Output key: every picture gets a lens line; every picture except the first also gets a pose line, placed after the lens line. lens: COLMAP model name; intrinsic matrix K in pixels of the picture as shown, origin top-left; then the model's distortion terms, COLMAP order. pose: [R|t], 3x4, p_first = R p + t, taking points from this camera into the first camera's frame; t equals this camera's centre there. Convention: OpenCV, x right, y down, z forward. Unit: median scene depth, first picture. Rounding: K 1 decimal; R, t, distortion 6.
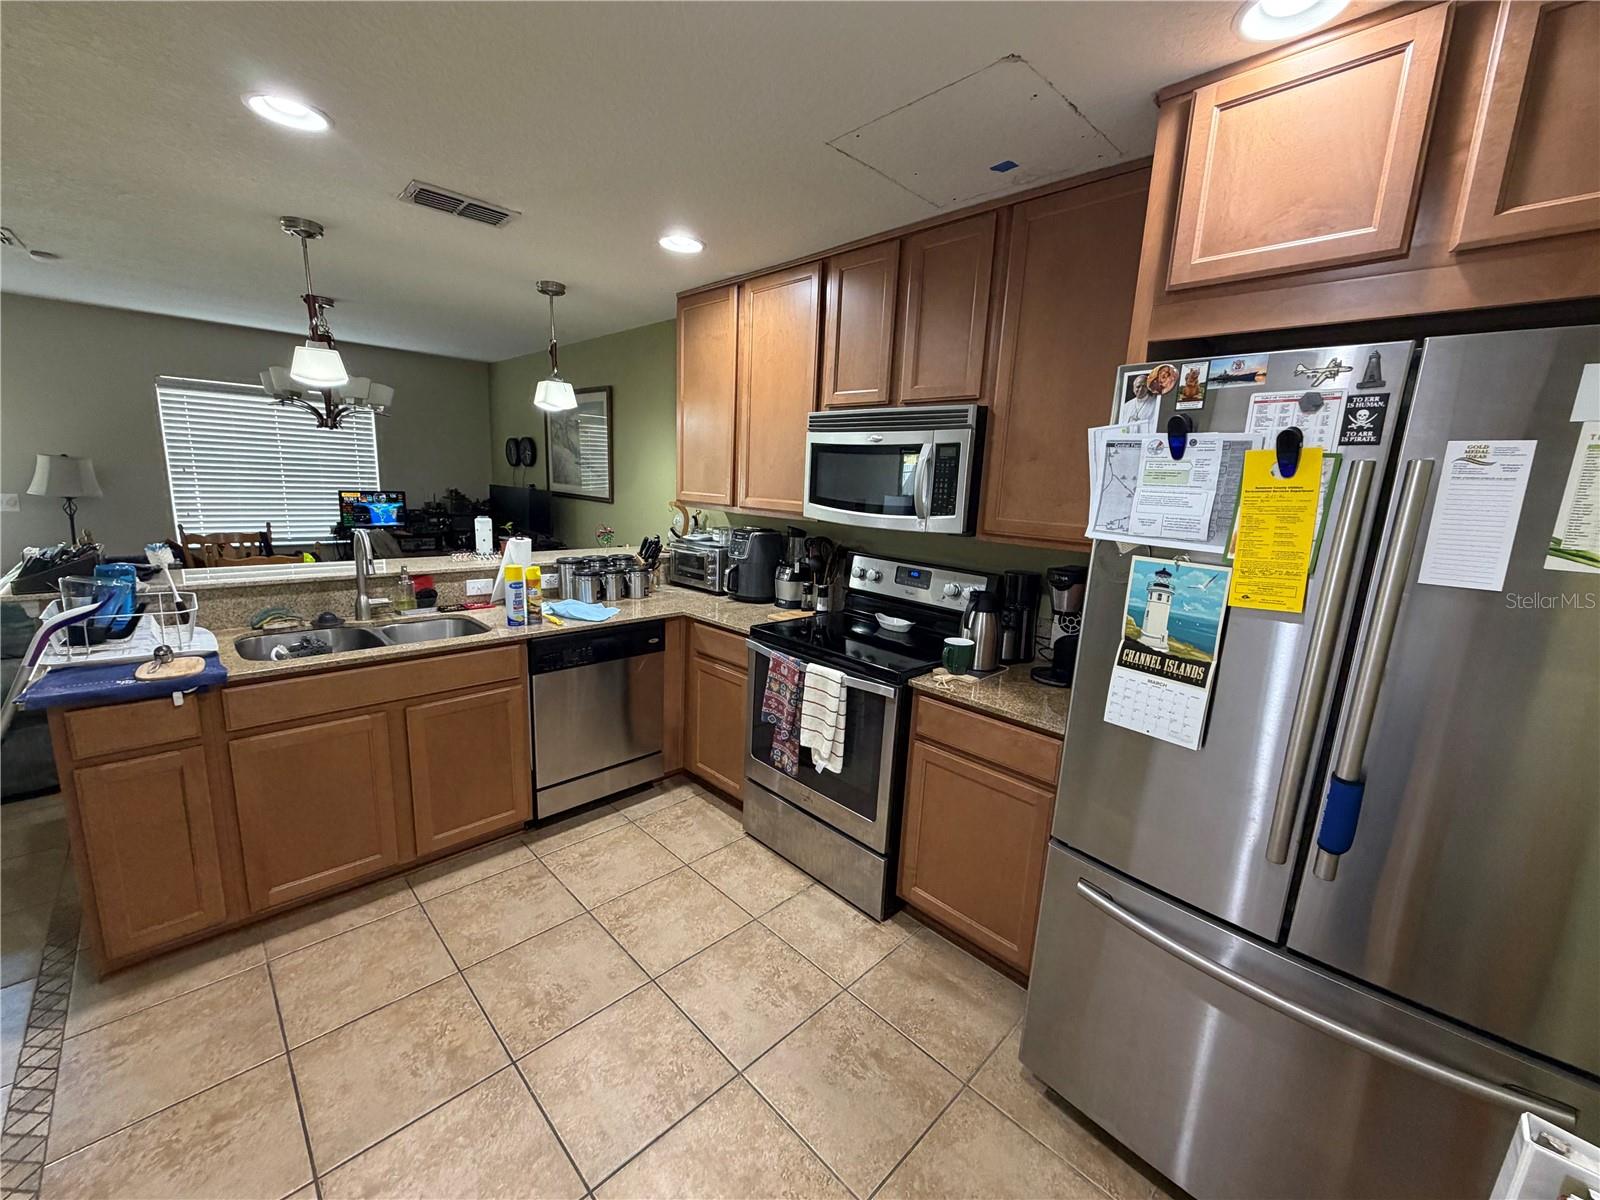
lens RADIAL K [[638.7, 0, 796.9], [0, 638.7, 602.6], [0, 0, 1]] dist [-0.000859, 0.000739]
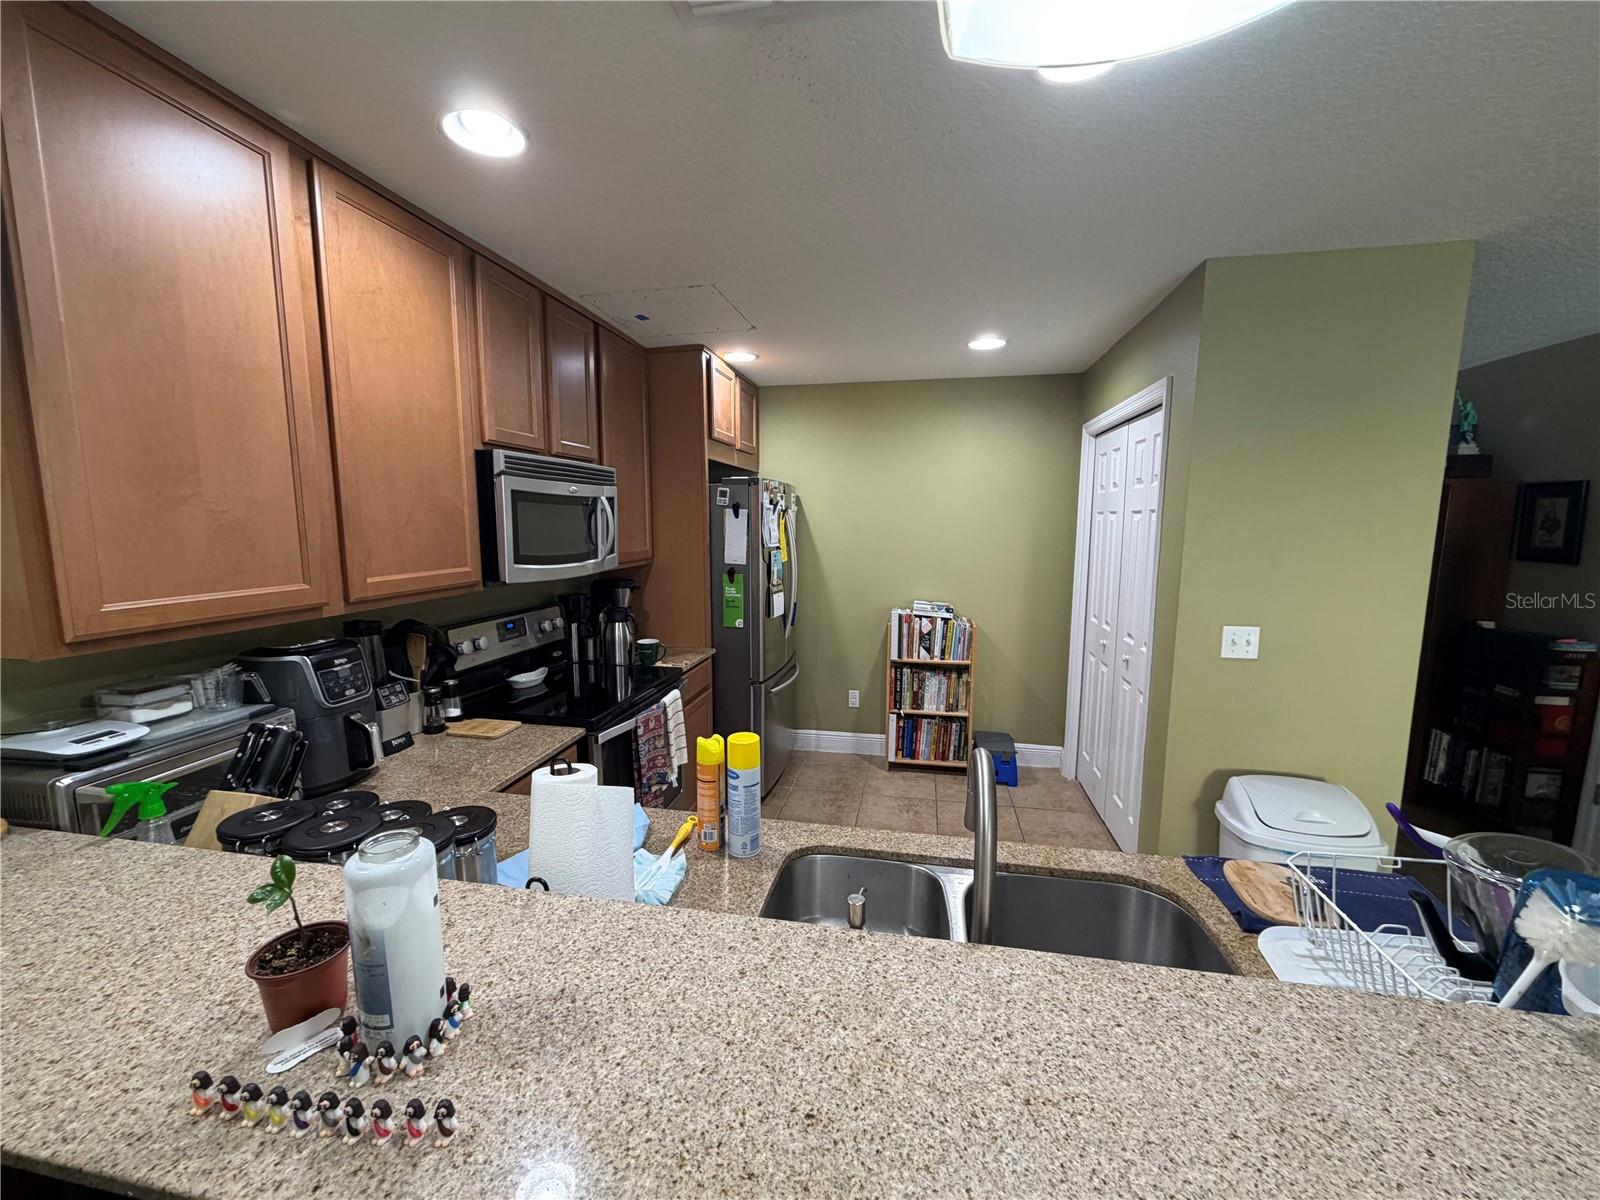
lens RADIAL K [[638.7, 0, 796.0], [0, 638.7, 601.4], [0, 0, 1]] dist [-0.000859, 0.000739]
pose [[-0.566237, -0.150500, 0.810386, -1.186137], [0.133885, 0.953337, 0.270597, -0.405381], [-0.813296, 0.261721, -0.519665, 1.654397]]
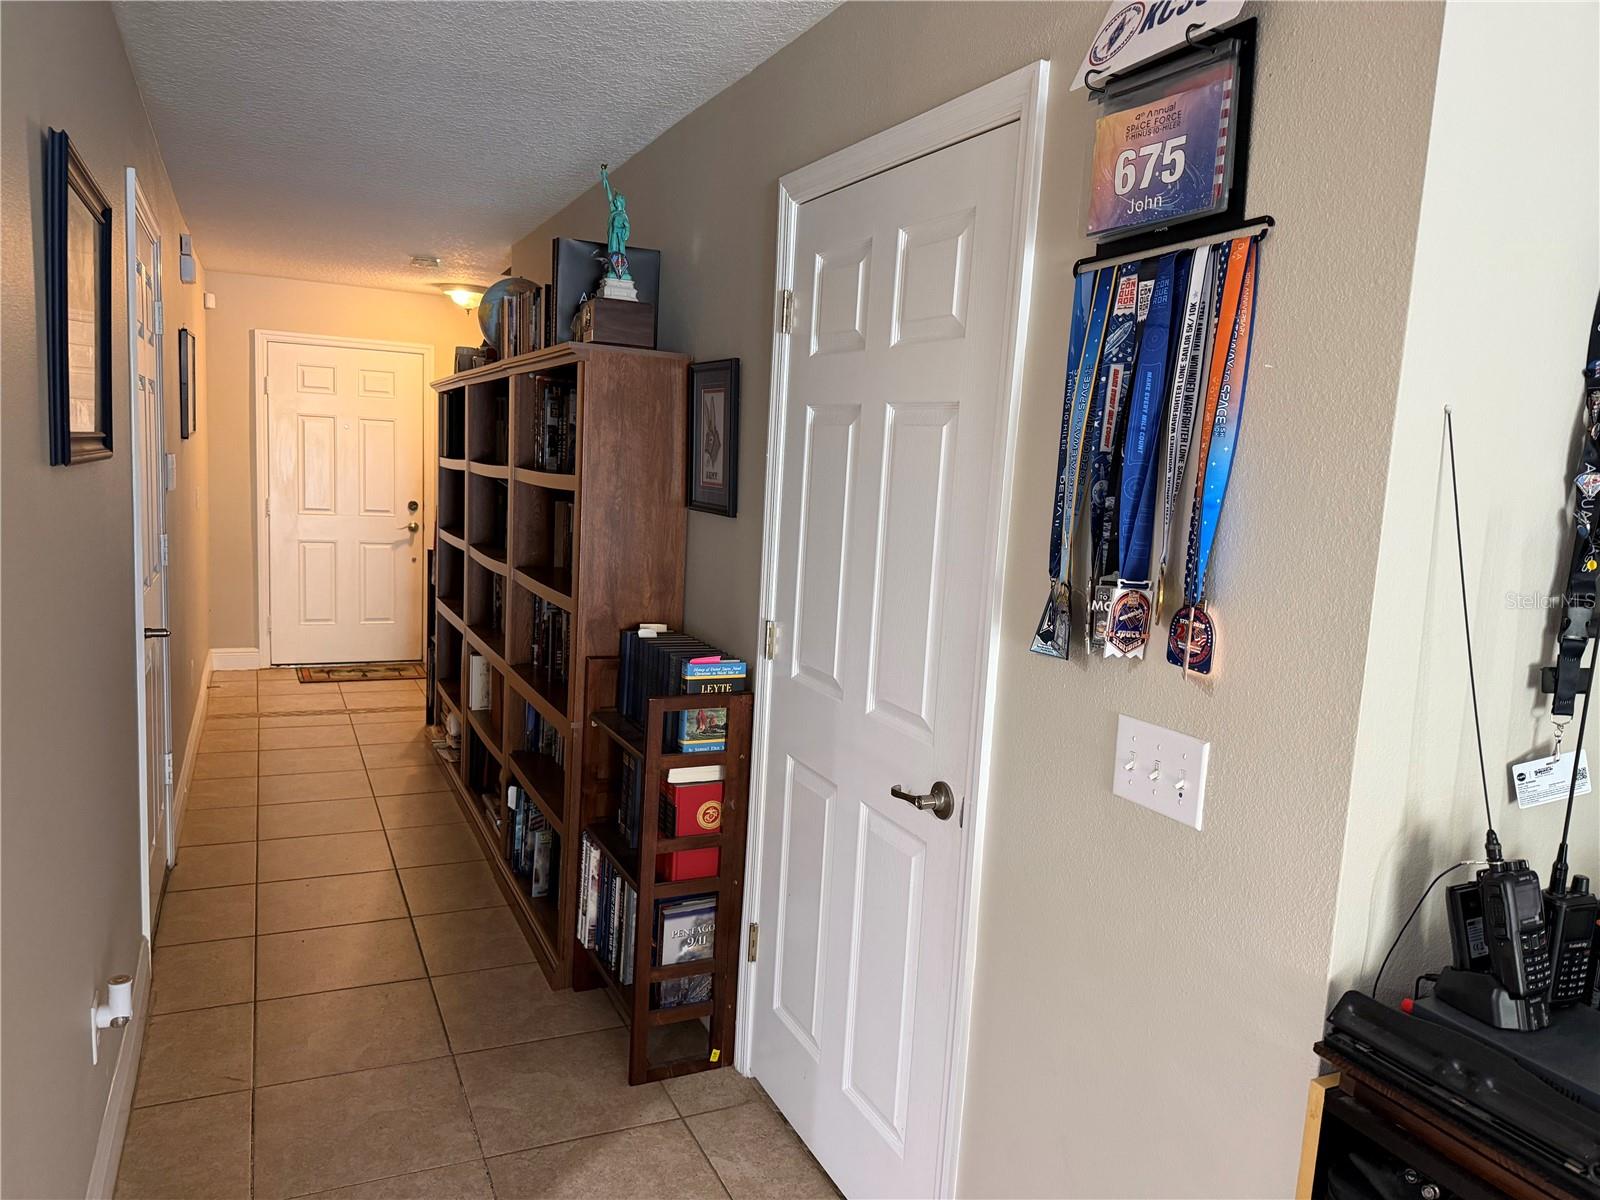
lens RADIAL K [[1123.3, 0, 807.7], [0, 1123.3, 607.5], [0, 0, 1]] dist [0.047989, -0.047720]
pose [[-0.944052, -0.136524, 0.300211, -1.559779], [-0.034589, 0.946260, 0.321553, -0.162467], [-0.327978, 0.293179, -0.898041, 0.533884]]
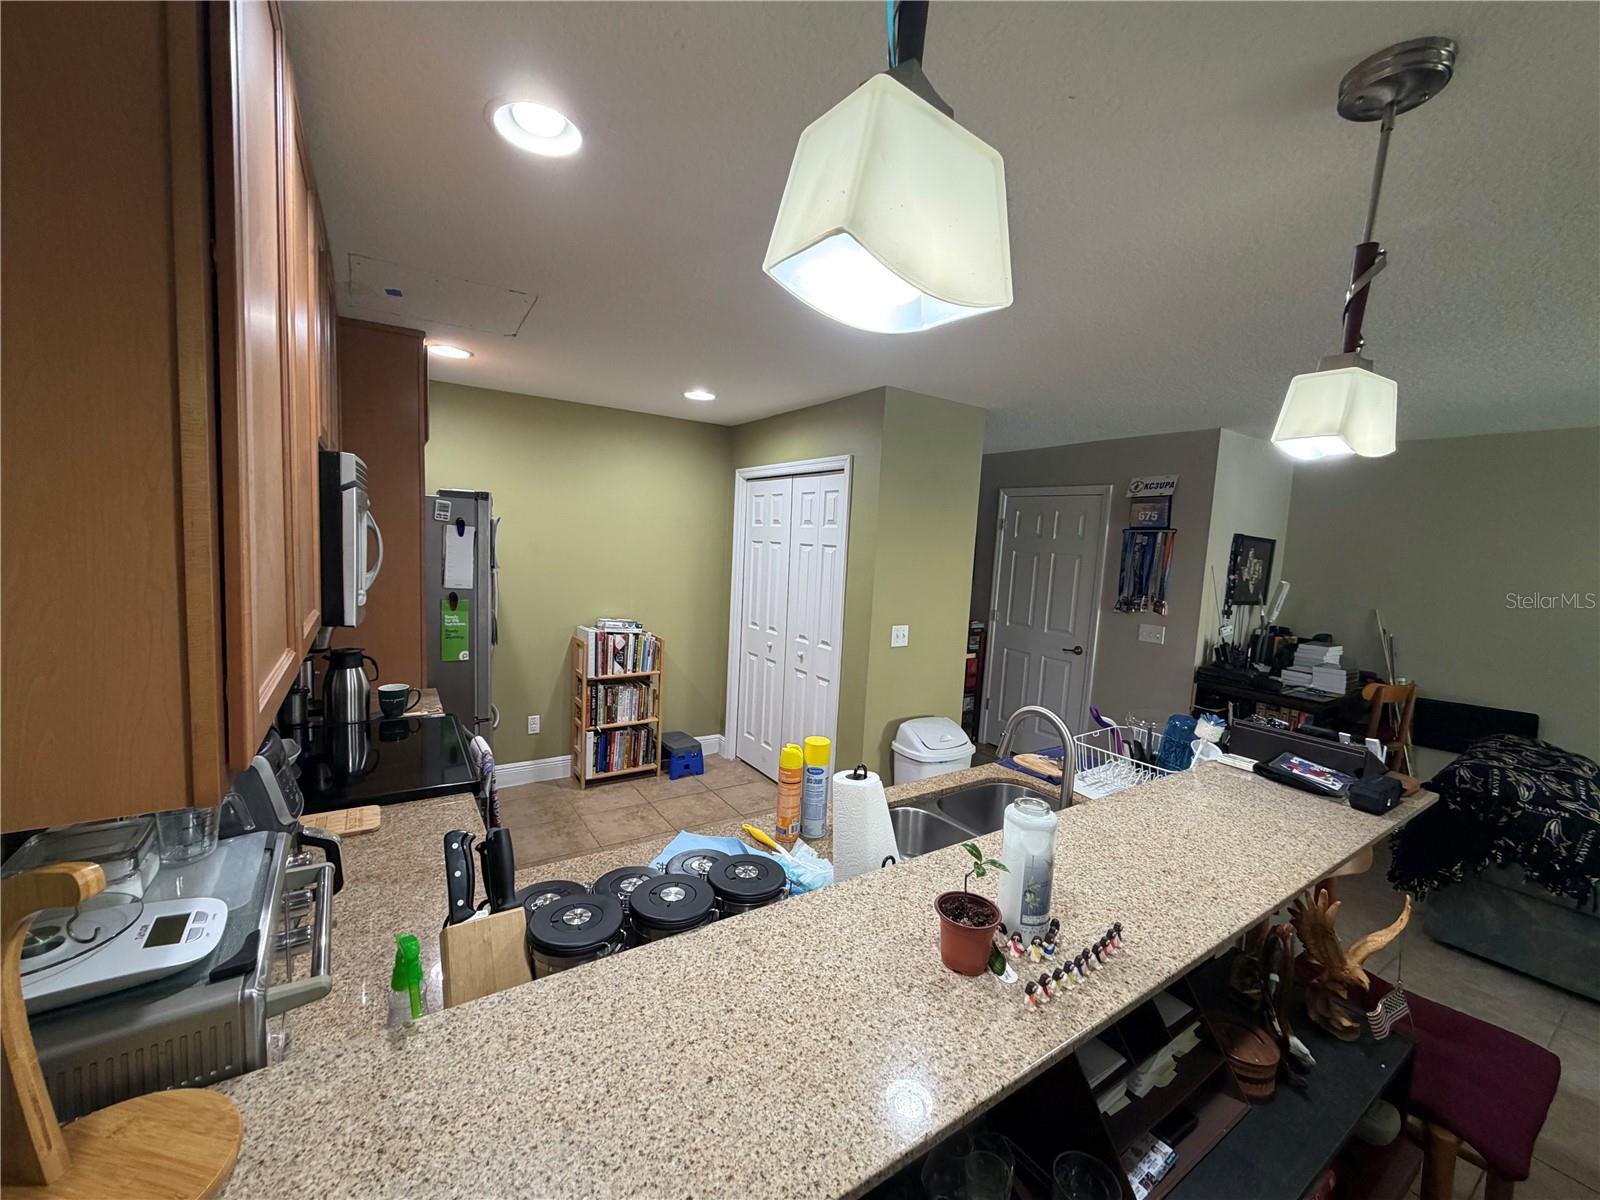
lens RADIAL K [[638.7, 0, 796.9], [0, 638.7, 601.7], [0, 0, 1]] dist [-0.000859, 0.000739]
pose [[-0.978047, -0.109885, 0.177056, -0.709484], [-0.054274, 0.954668, 0.292683, -0.517418], [-0.201191, 0.276649, -0.939674, 2.154431]]
